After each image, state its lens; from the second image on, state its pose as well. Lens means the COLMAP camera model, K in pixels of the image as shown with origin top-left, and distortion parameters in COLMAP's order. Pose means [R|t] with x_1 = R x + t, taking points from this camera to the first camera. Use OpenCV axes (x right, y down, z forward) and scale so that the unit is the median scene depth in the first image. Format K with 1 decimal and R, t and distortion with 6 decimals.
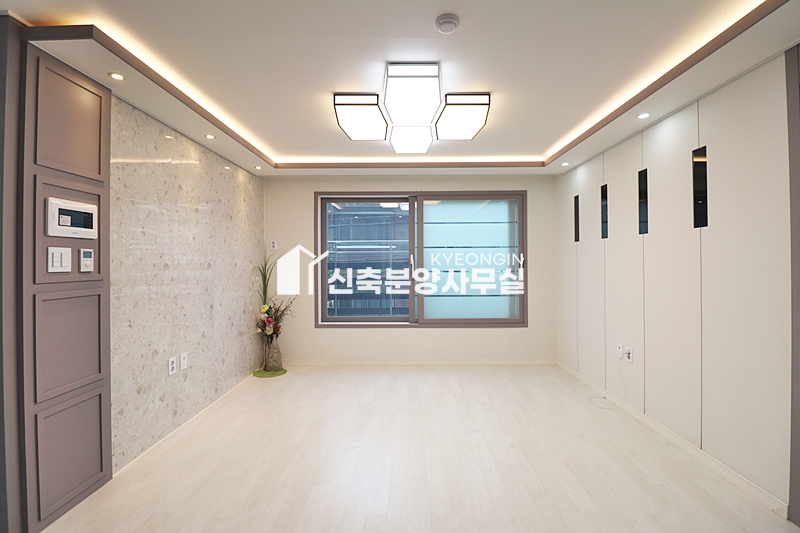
lens RADIAL K [[369.1, 0, 407.6], [0, 369.1, 261.3], [0, 0, 1]] dist [0.000544, -0.013551]
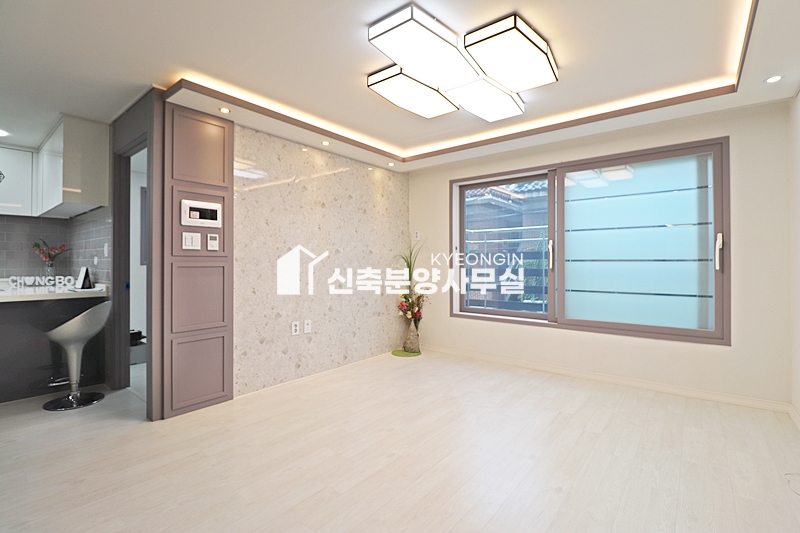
lens RADIAL K [[369.1, 0, 407.6], [0, 369.1, 261.3], [0, 0, 1]] dist [0.000544, -0.013551]
pose [[0.785301, 0.002704, -0.619108, 0.460450], [-0.002752, 0.999996, 0.000877, 0.050349], [0.619107, 0.001015, 0.785306, 0.238632]]
